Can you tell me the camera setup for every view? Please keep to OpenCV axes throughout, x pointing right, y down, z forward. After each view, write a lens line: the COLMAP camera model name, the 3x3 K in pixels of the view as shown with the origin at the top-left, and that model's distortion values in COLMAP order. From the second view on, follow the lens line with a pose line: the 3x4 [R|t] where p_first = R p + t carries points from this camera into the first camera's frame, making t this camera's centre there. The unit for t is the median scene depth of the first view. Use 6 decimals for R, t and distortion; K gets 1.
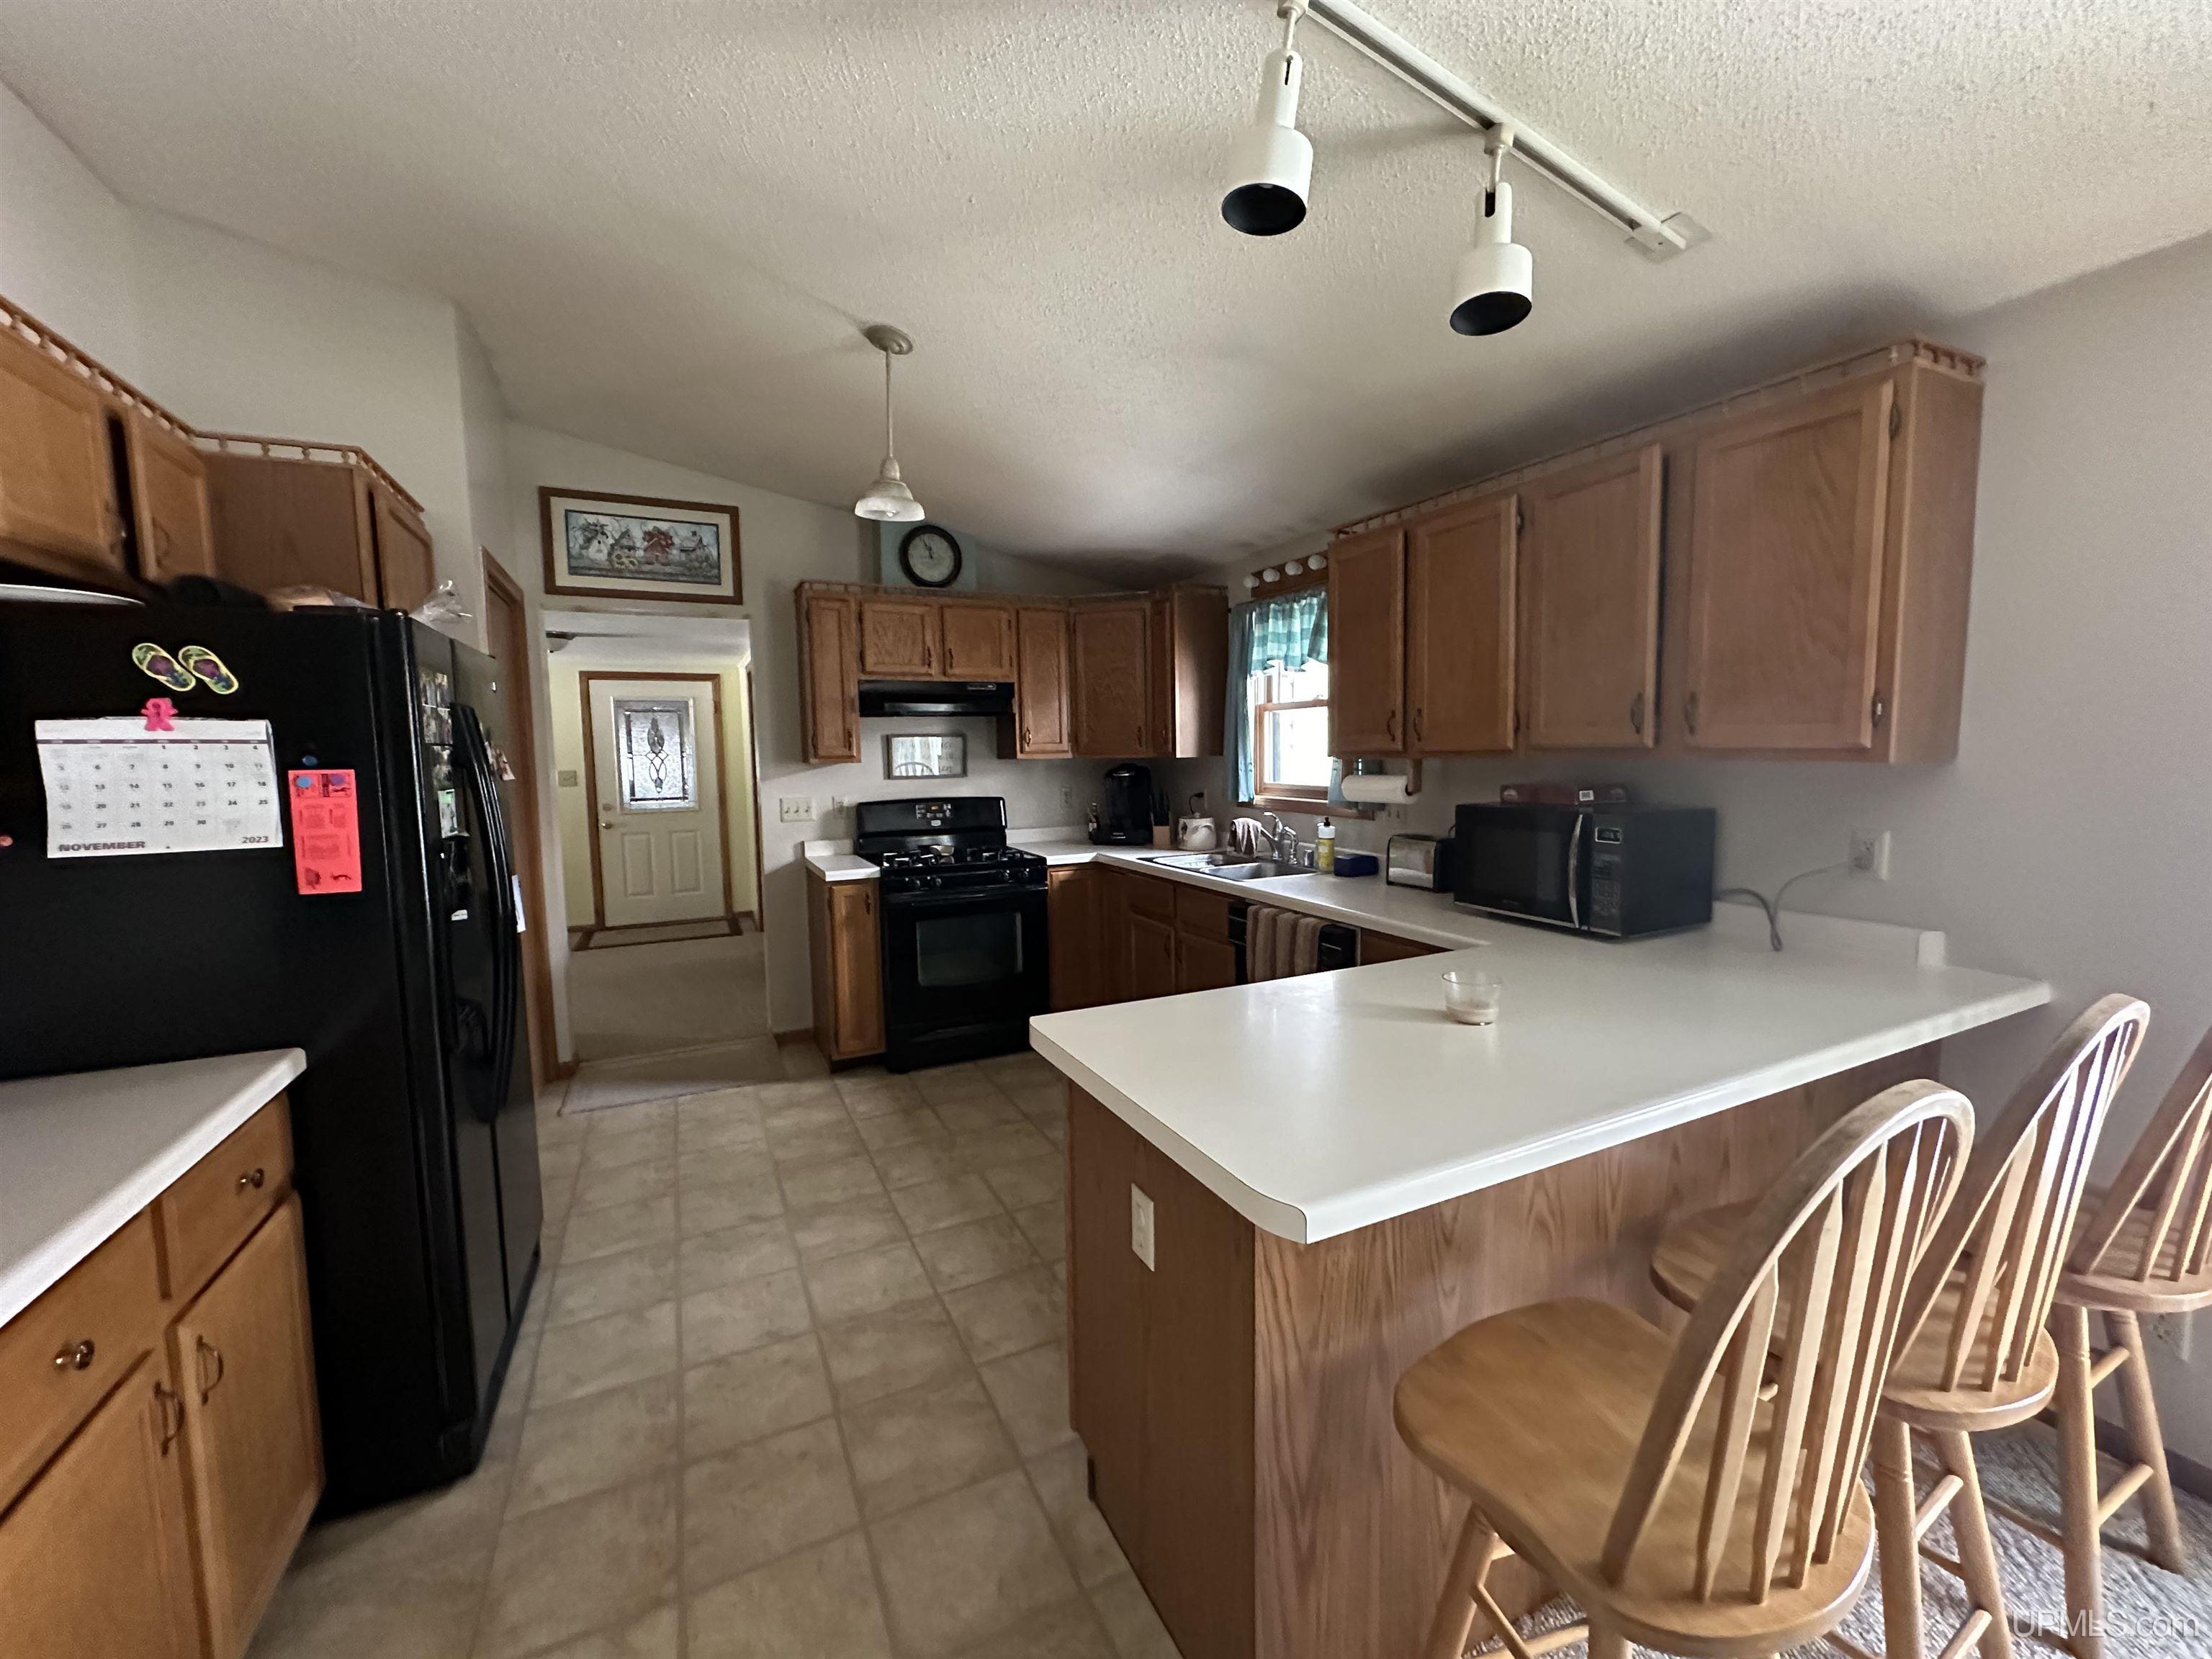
lens RADIAL K [[871.5, 0, 1102.2], [0, 871.5, 819.7], [0, 0, 1]] dist [-0.001058, -0.000312]
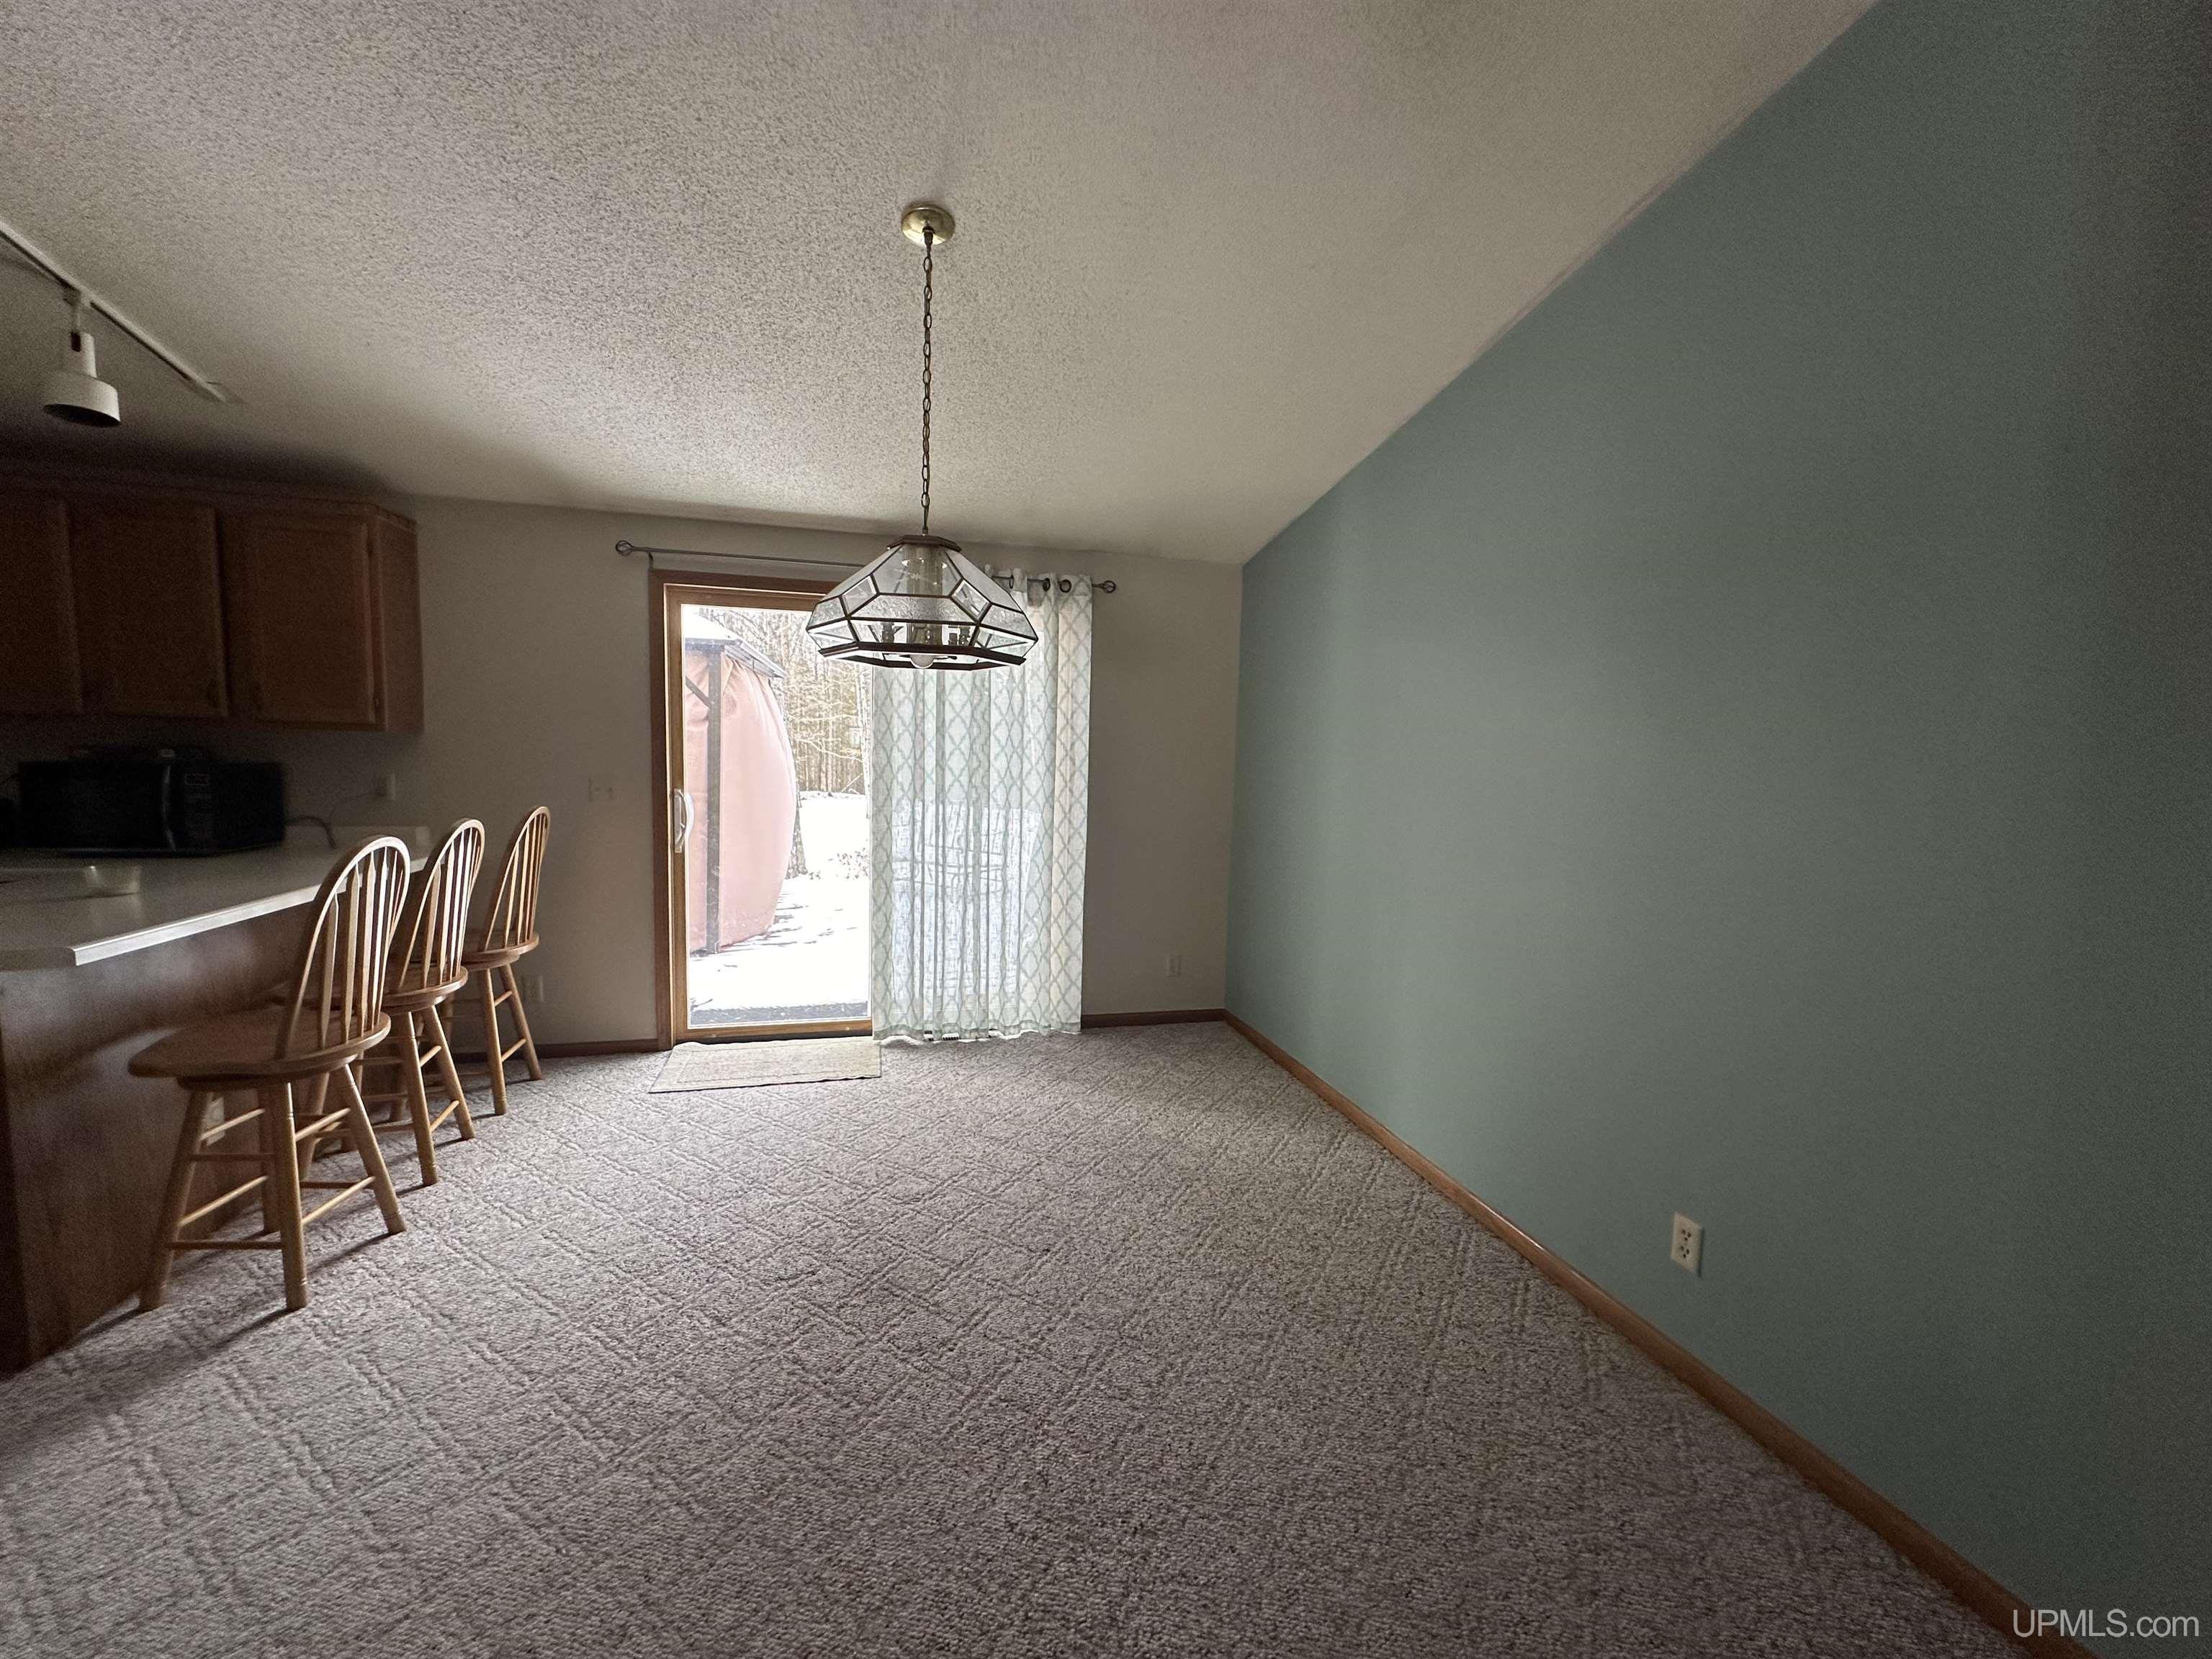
lens RADIAL K [[871.5, 0, 1102.2], [0, 871.5, 819.7], [0, 0, 1]] dist [-0.001058, -0.000312]
pose [[0.186765, -0.063903, 0.980324, -0.650835], [0.056385, 0.996934, 0.054244, 0.109105], [-0.980785, 0.045144, 0.189796, -0.854499]]
